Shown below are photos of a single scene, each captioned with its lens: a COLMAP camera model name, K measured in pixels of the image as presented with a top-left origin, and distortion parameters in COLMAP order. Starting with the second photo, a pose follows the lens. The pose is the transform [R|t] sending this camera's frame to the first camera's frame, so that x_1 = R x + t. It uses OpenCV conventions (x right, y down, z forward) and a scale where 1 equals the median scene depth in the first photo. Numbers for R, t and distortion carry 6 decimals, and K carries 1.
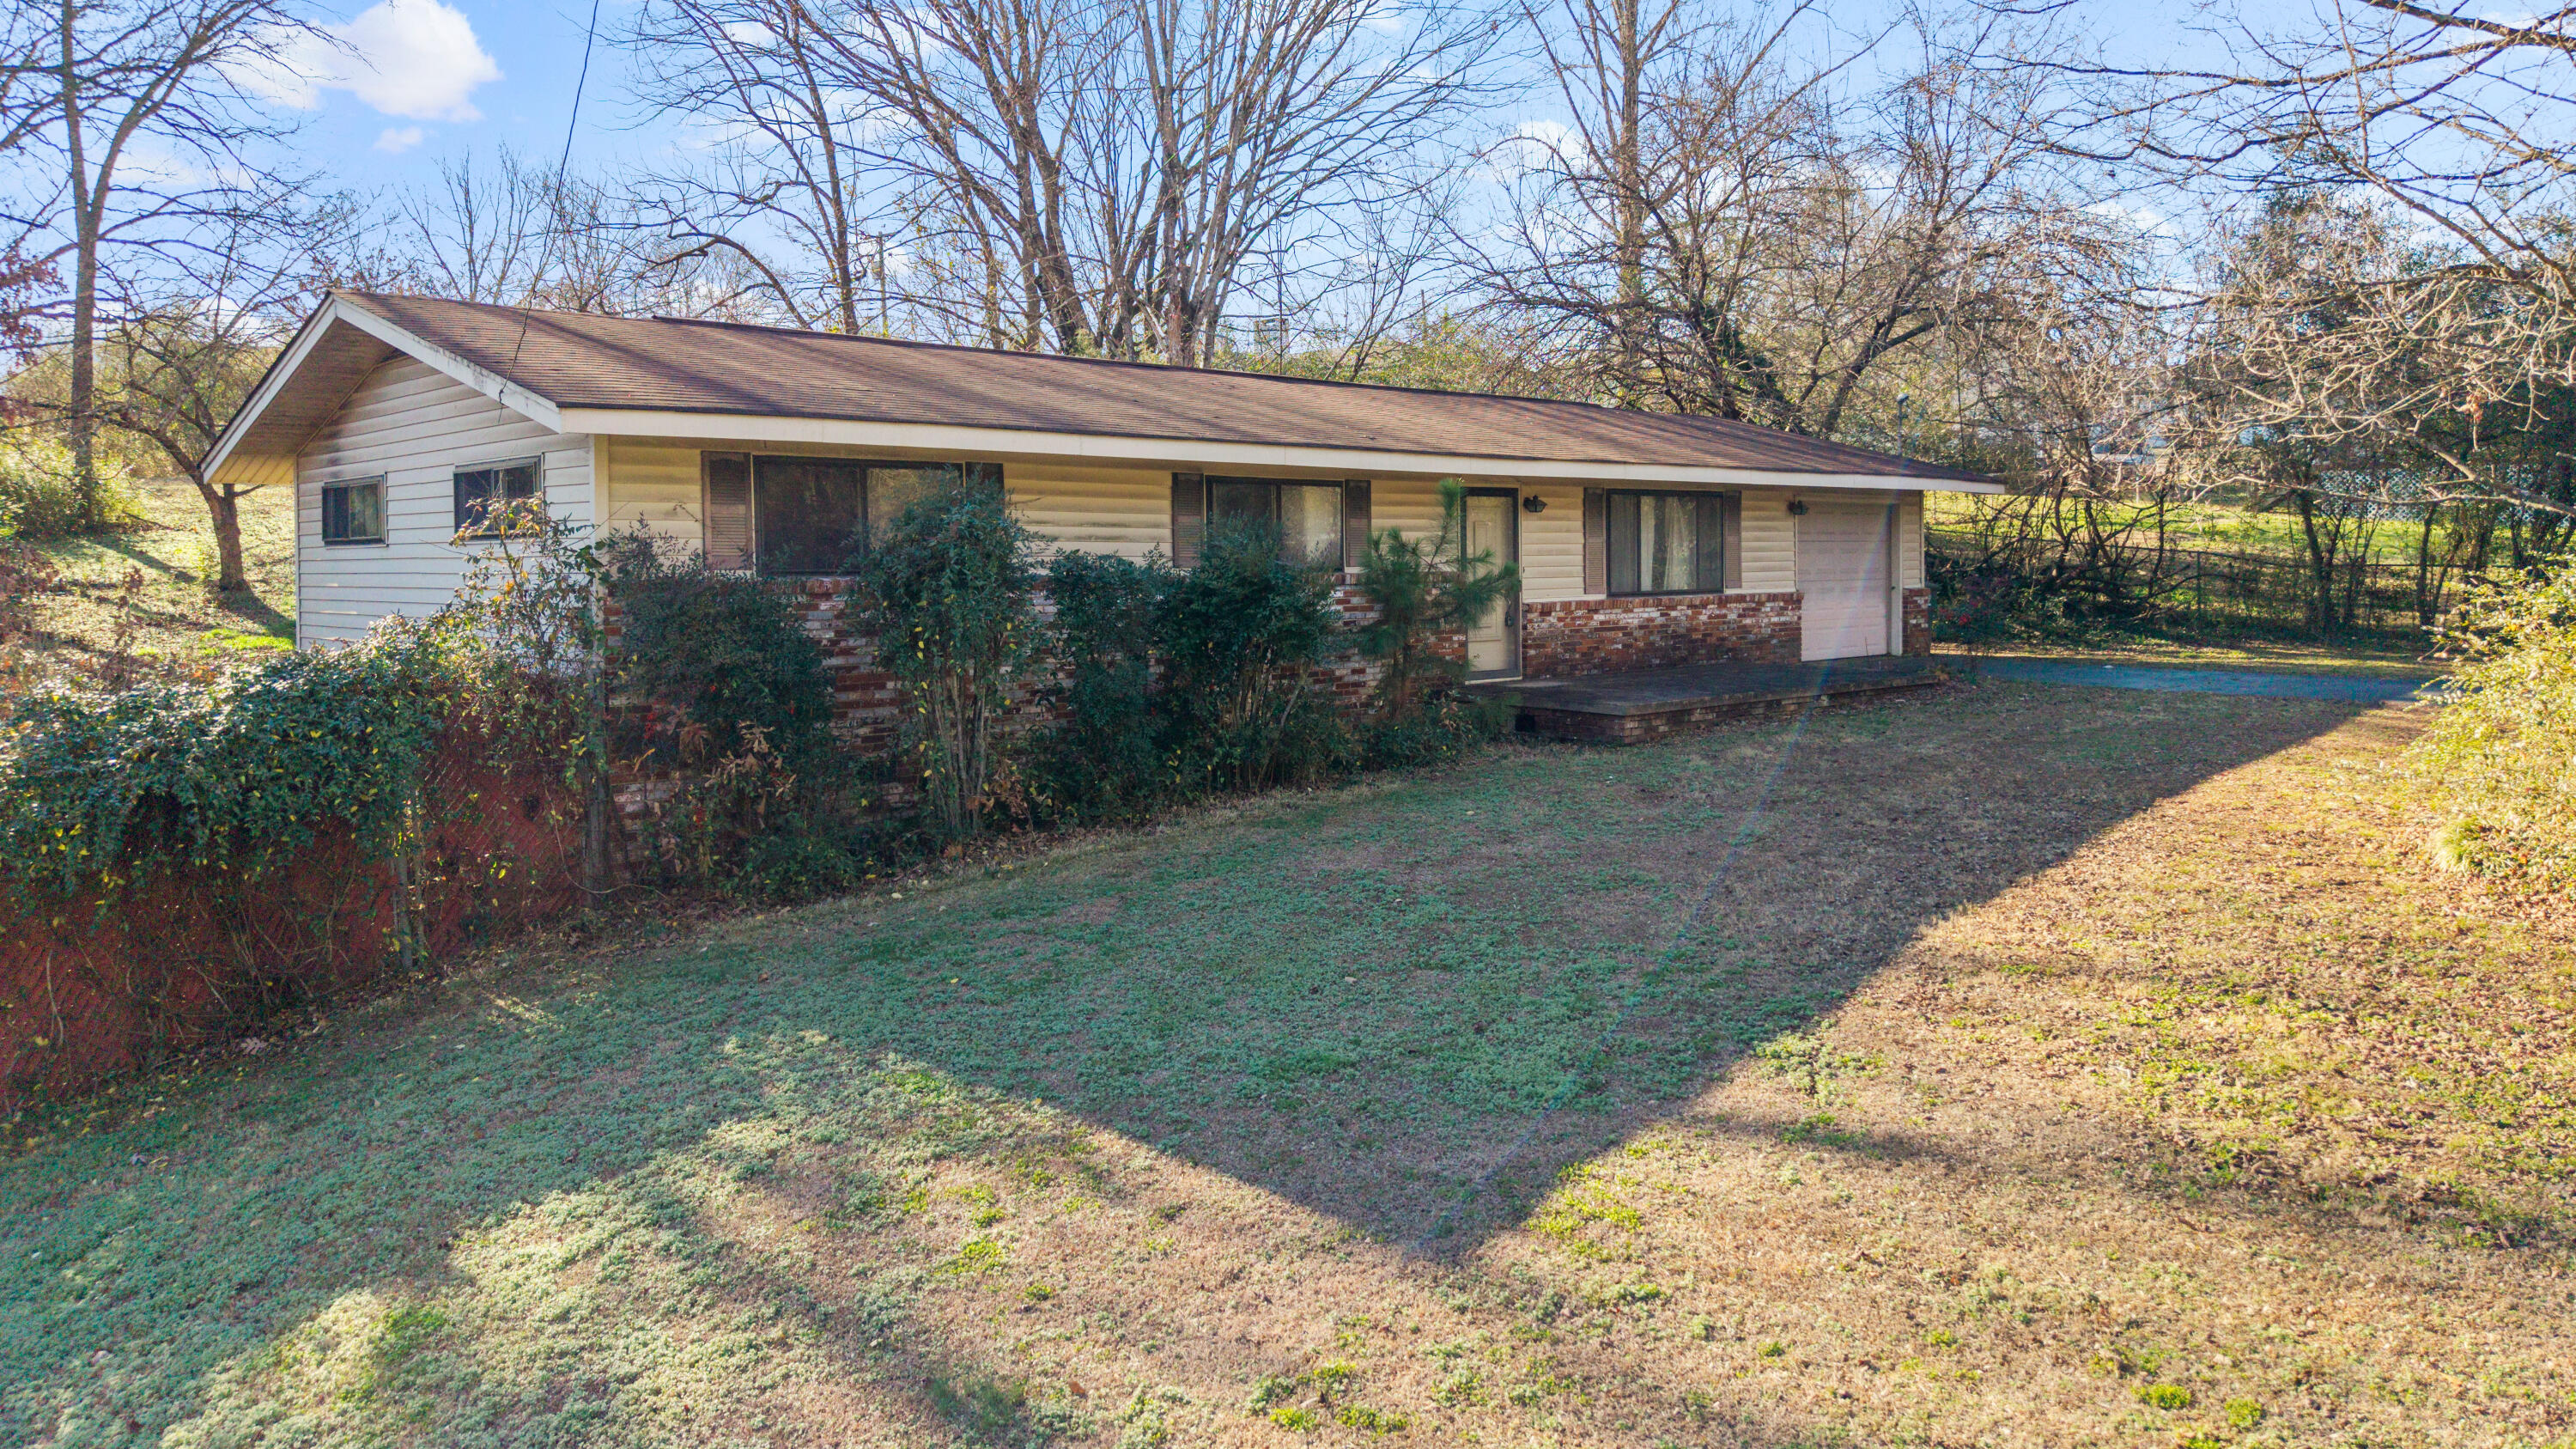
lens RADIAL K [[1735.4, 0, 1313.8], [0, 1735.4, 727.0], [0, 0, 1]] dist [0.039868, -0.040199]
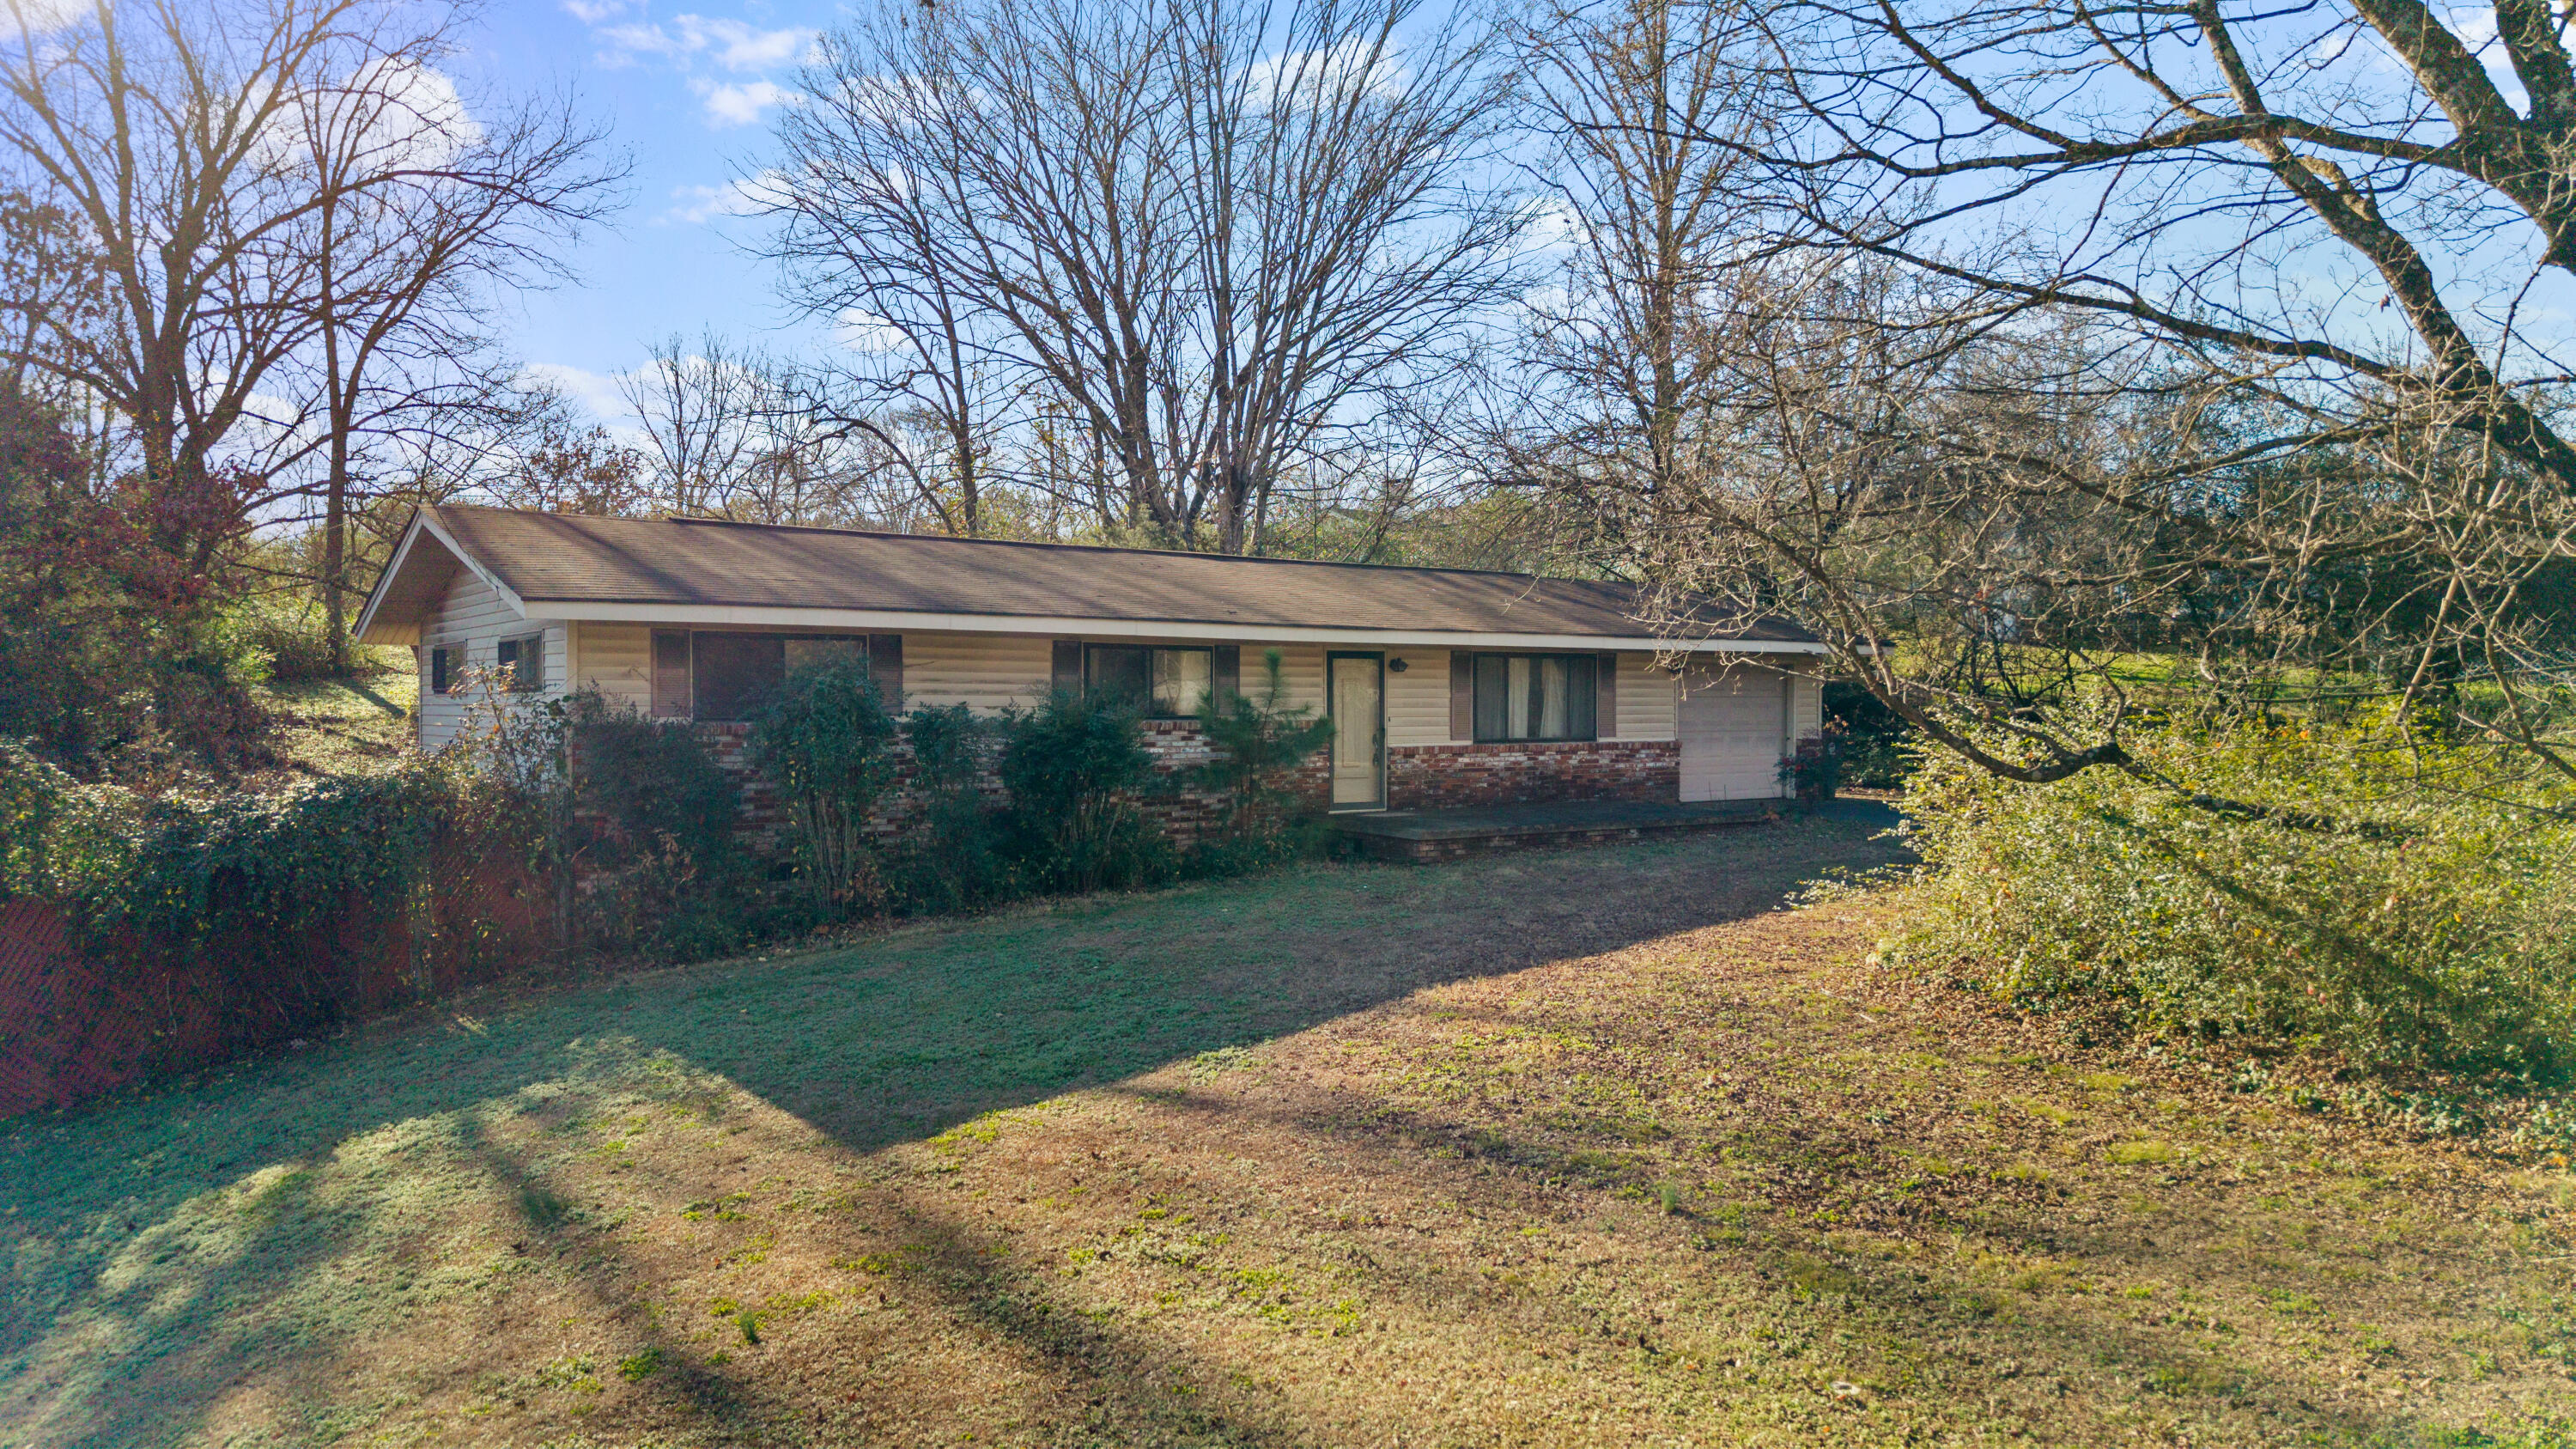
lens RADIAL K [[1697.2, 0, 1321.0], [0, 1697.2, 853.9], [0, 0, 1]] dist [0.005335, 0.002330]
pose [[0.993467, 0.018679, -0.112579, 0.207844], [-0.019337, 0.999802, -0.004758, 0.008017], [0.112468, 0.006904, 0.993631, -0.162502]]
